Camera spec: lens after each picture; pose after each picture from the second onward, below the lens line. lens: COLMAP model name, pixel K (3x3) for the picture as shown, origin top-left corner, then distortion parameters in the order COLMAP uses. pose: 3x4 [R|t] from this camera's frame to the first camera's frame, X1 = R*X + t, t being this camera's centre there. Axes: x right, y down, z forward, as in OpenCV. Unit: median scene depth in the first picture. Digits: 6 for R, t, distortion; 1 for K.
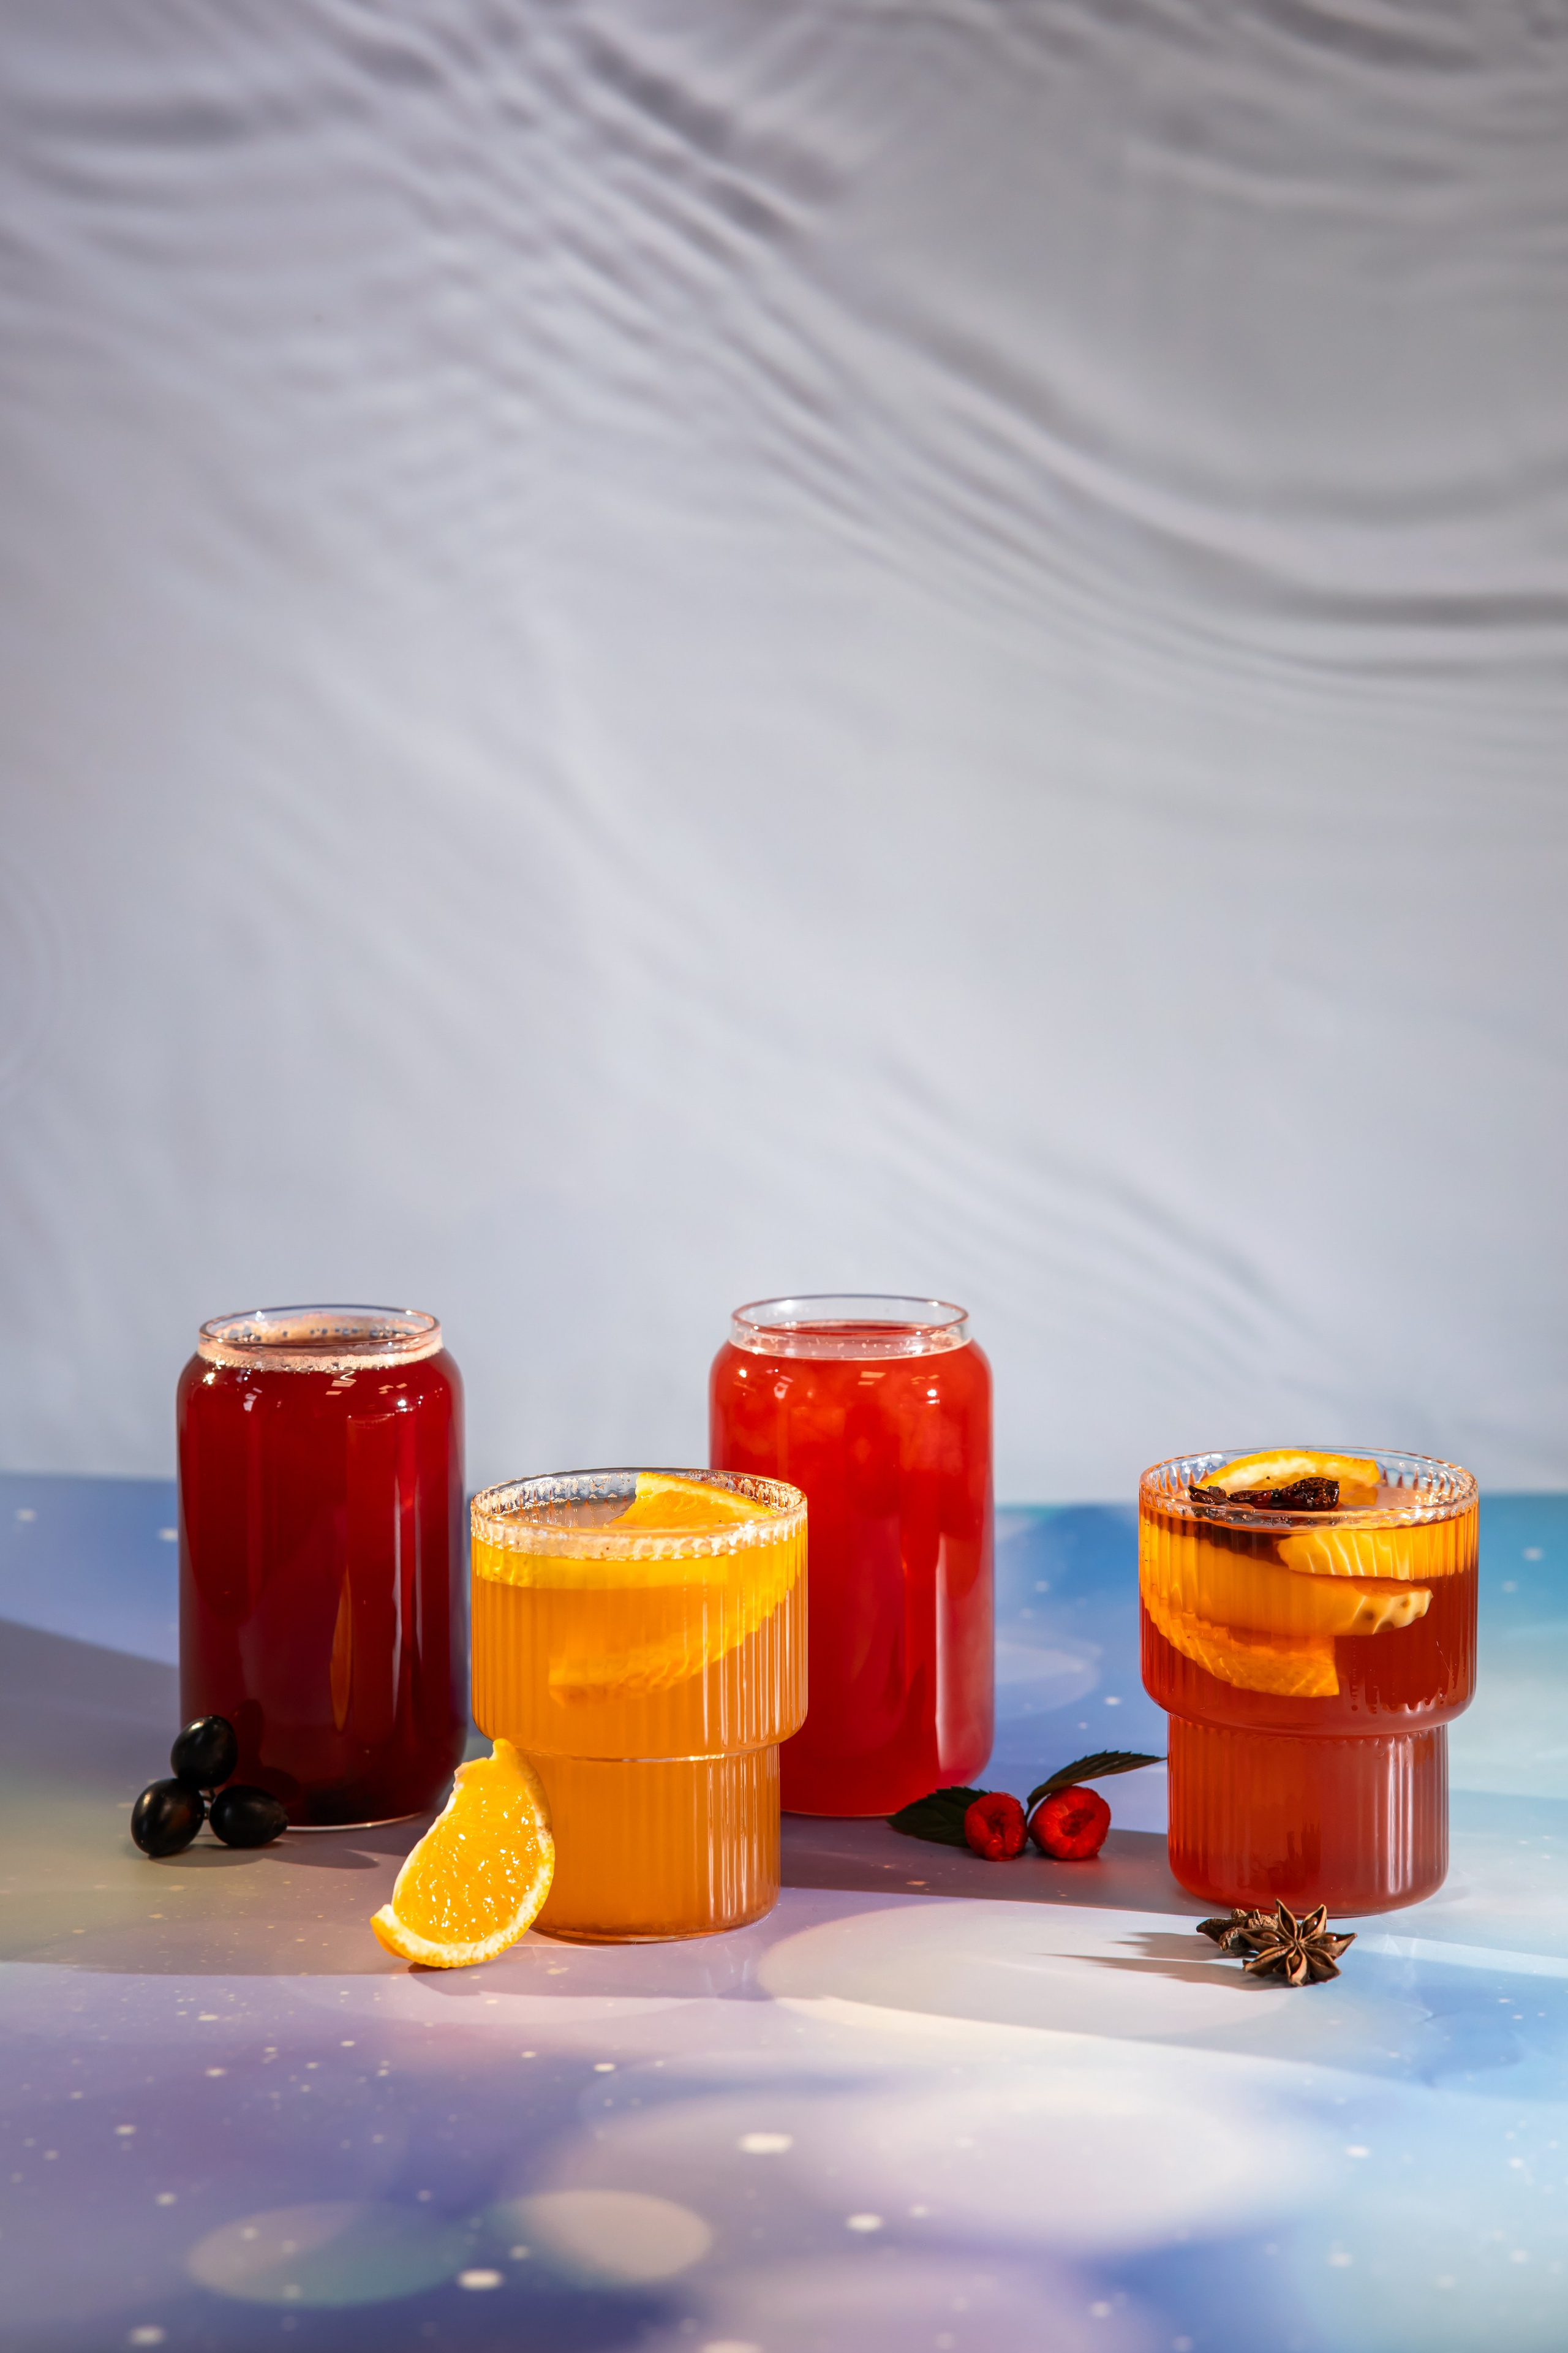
lens RADIAL K [[7104.1, 0, 775.0], [0, 7104.1, 1088.4], [0, 0, 1]] dist [0.915960, 0.000000]
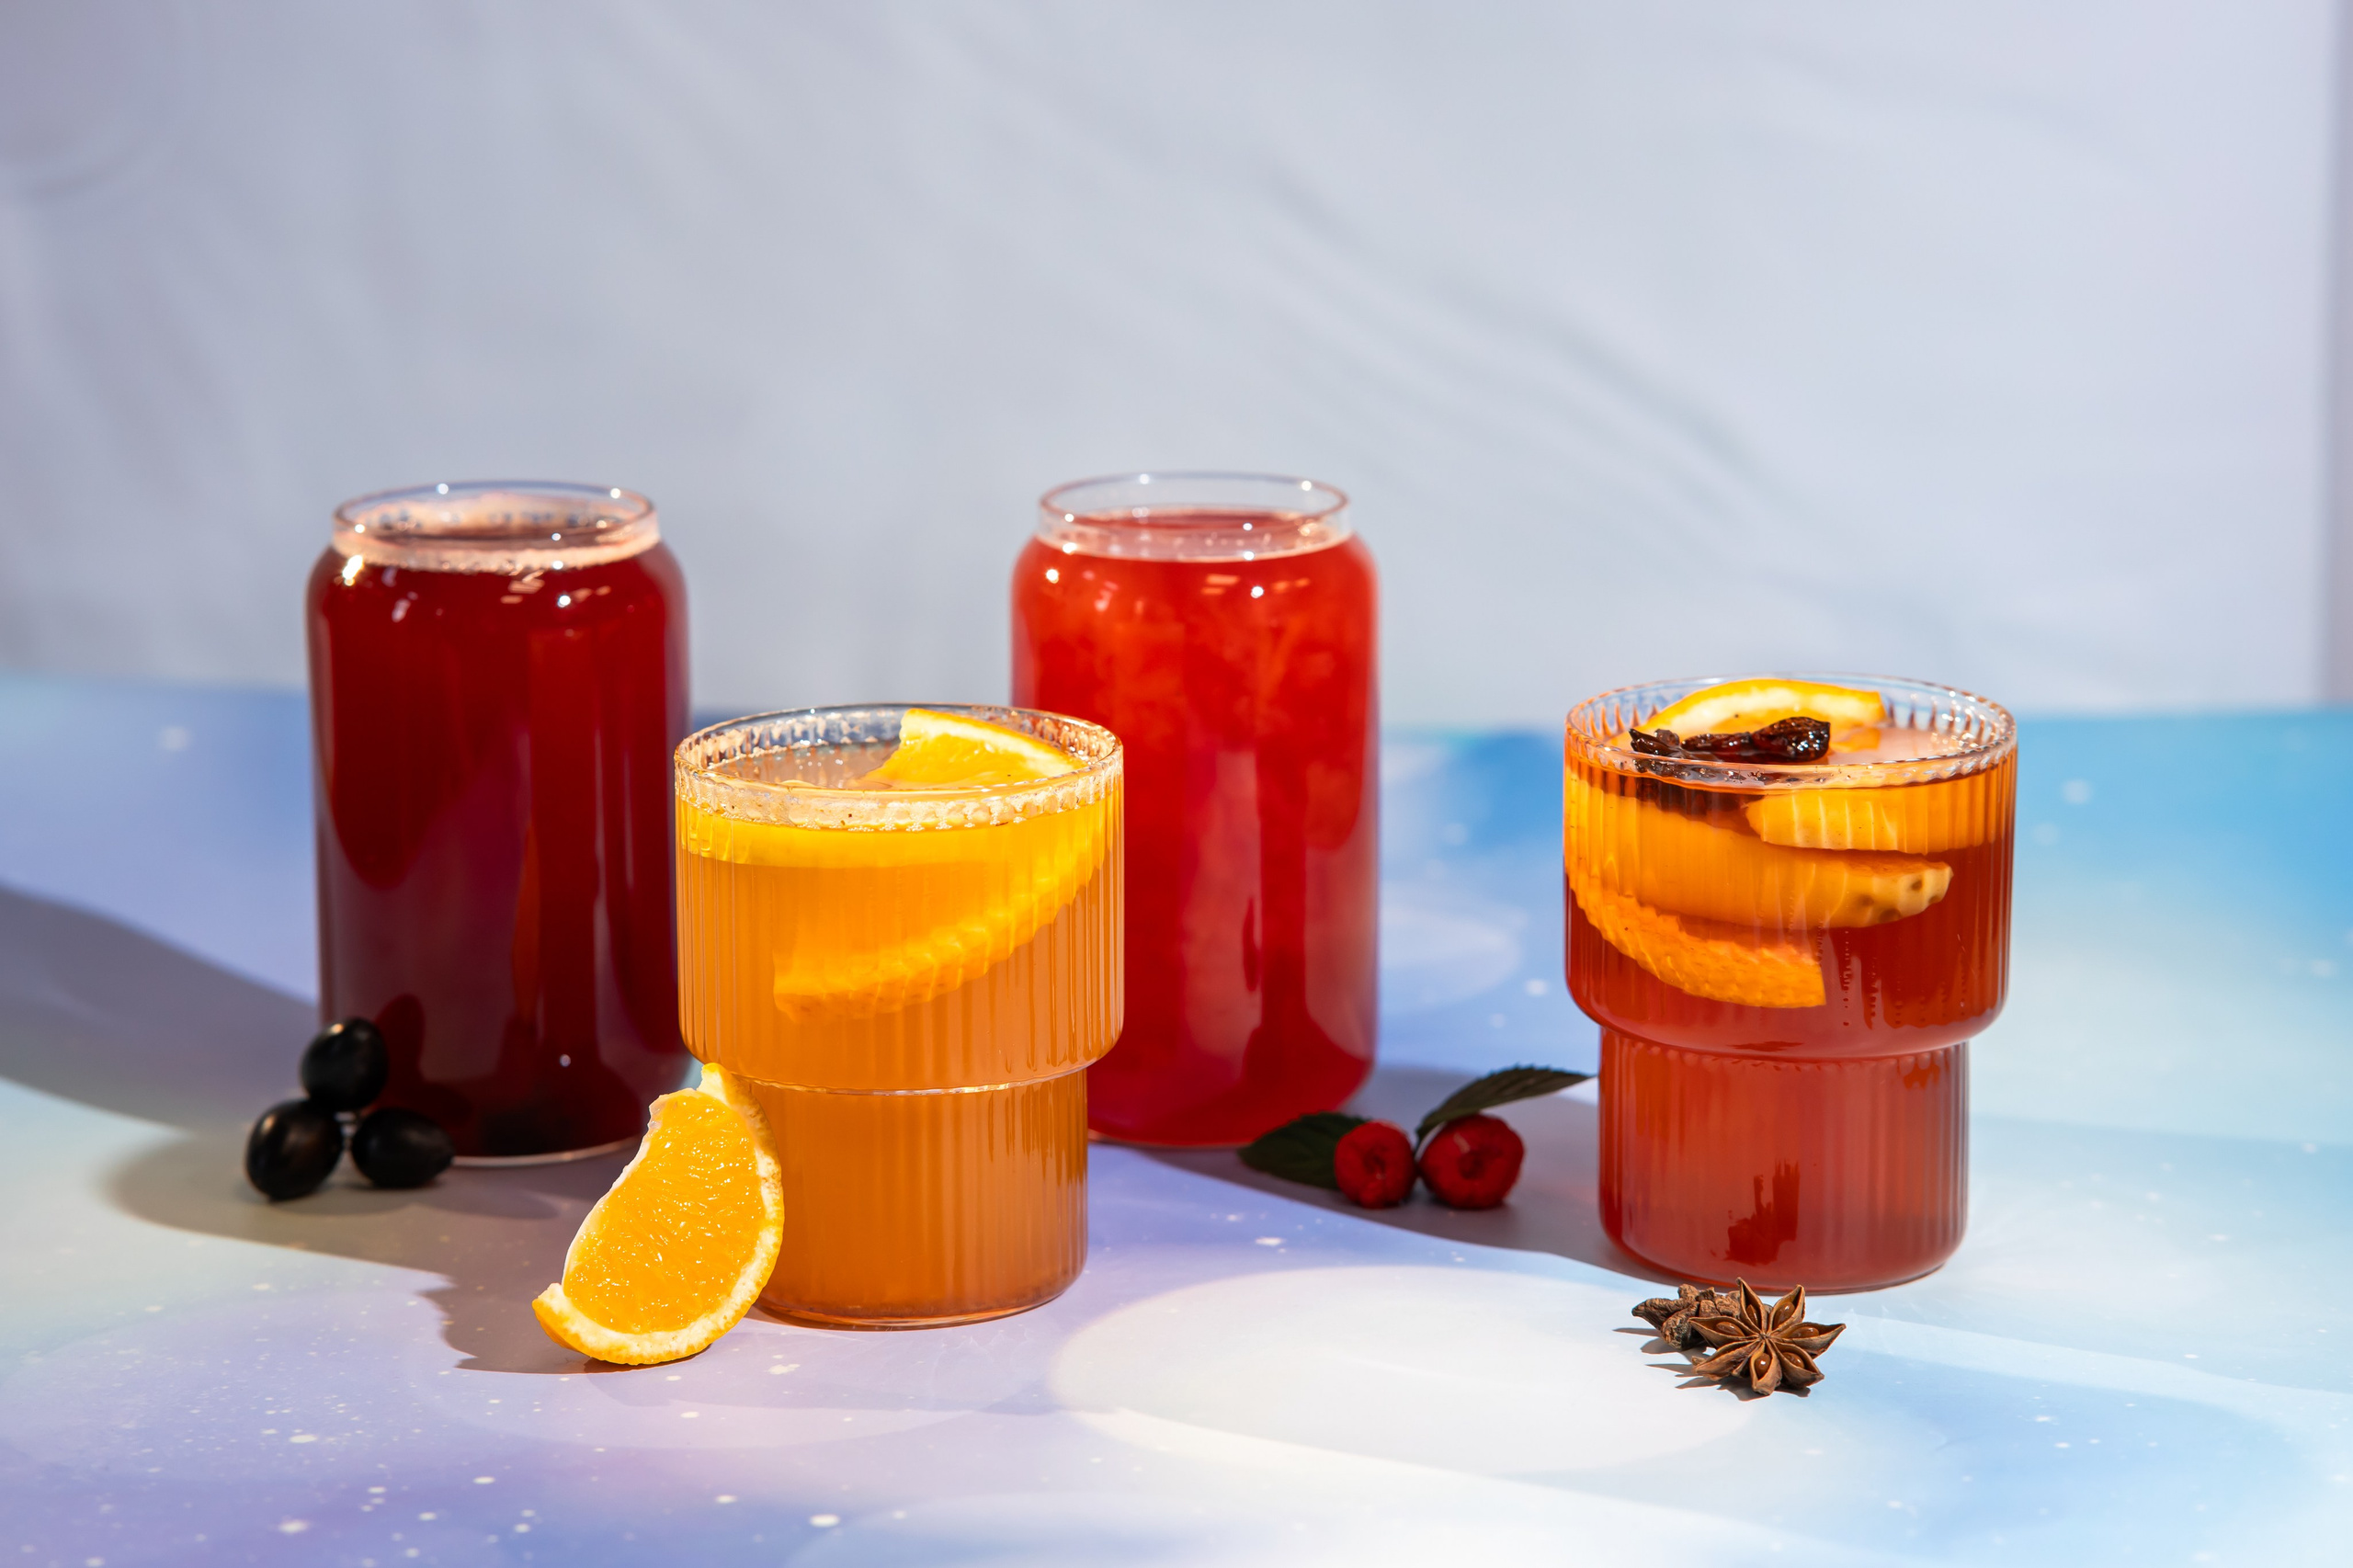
lens RADIAL K [[7104.6, 0, 1187.9], [0, 7104.6, 679.1], [0, 0, 1]] dist [0.915960, 0.000000]
pose [[0.999921, 0.002920, -0.012256, 0.020411], [-0.002139, 0.997993, 0.063296, 0.002729], [0.012416, -0.063265, 0.997920, 0.247639]]
